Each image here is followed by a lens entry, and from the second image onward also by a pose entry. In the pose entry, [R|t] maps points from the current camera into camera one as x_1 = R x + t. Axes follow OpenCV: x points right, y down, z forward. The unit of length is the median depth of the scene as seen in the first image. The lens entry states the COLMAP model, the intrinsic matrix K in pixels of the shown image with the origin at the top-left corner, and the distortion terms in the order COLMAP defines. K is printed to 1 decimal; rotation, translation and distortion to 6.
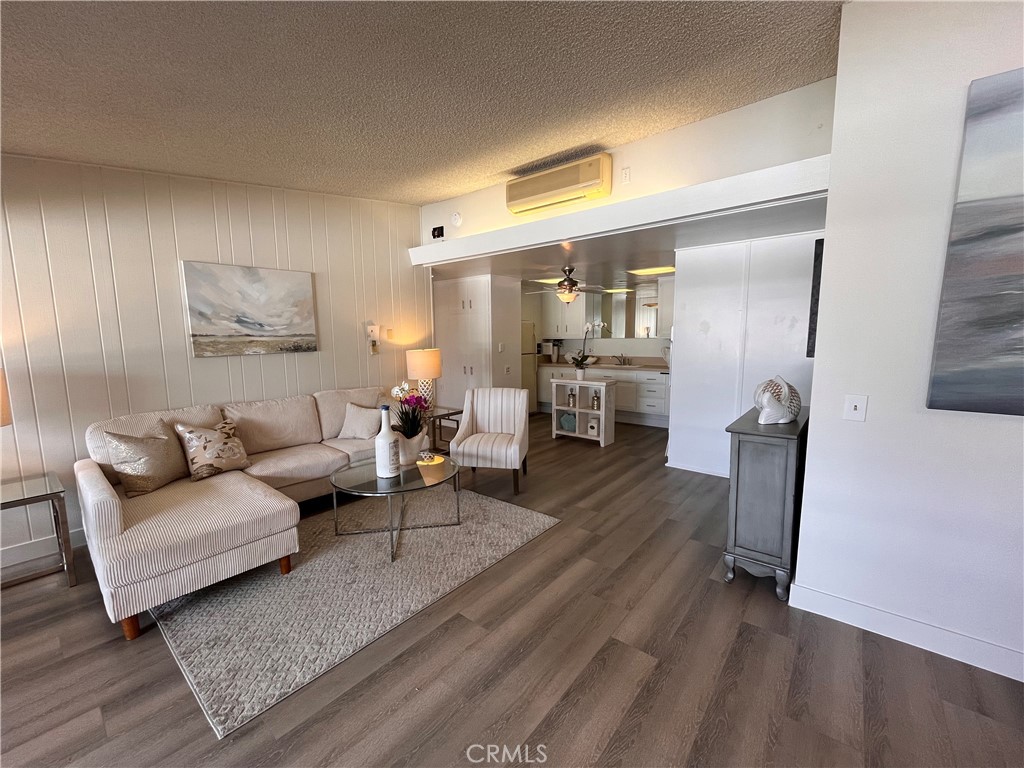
lens RADIAL K [[411.6, 0, 511.1], [0, 411.6, 383.1], [0, 0, 1]] dist [0.001288, -0.000543]
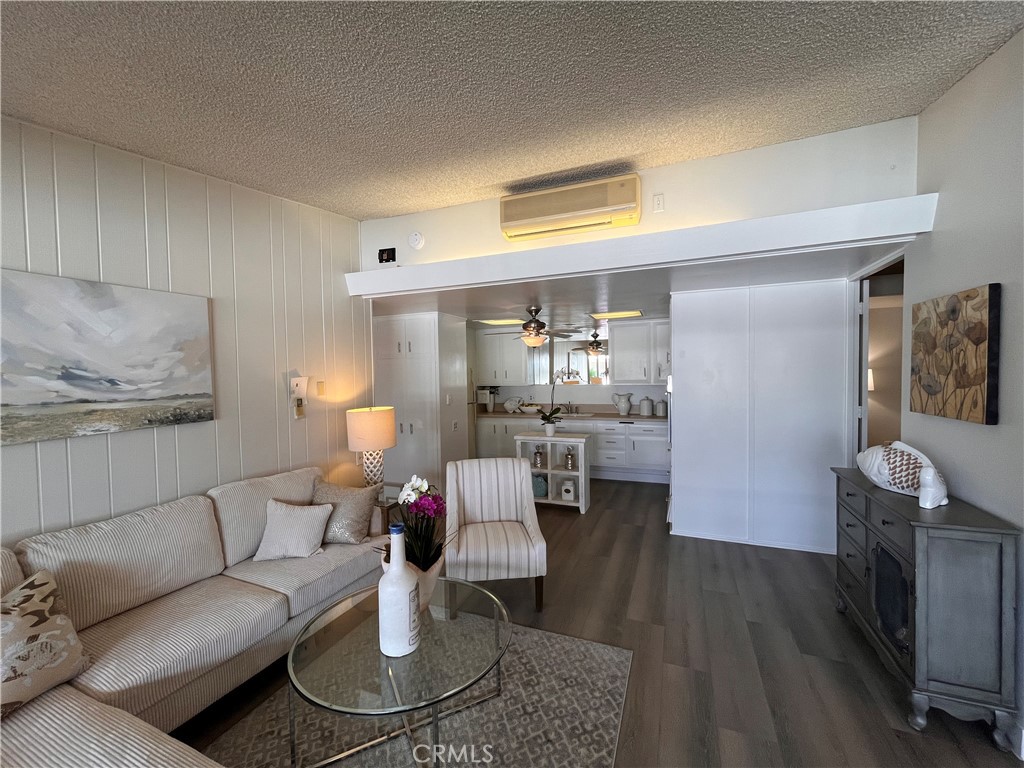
lens RADIAL K [[411.6, 0, 511.5], [0, 411.6, 385.4], [0, 0, 1]] dist [0.001288, -0.000543]
pose [[0.955589, -0.014311, 0.294354, -0.228048], [0.041112, 0.995527, -0.085064, -0.060179], [-0.291820, 0.093388, 0.951903, 0.272107]]
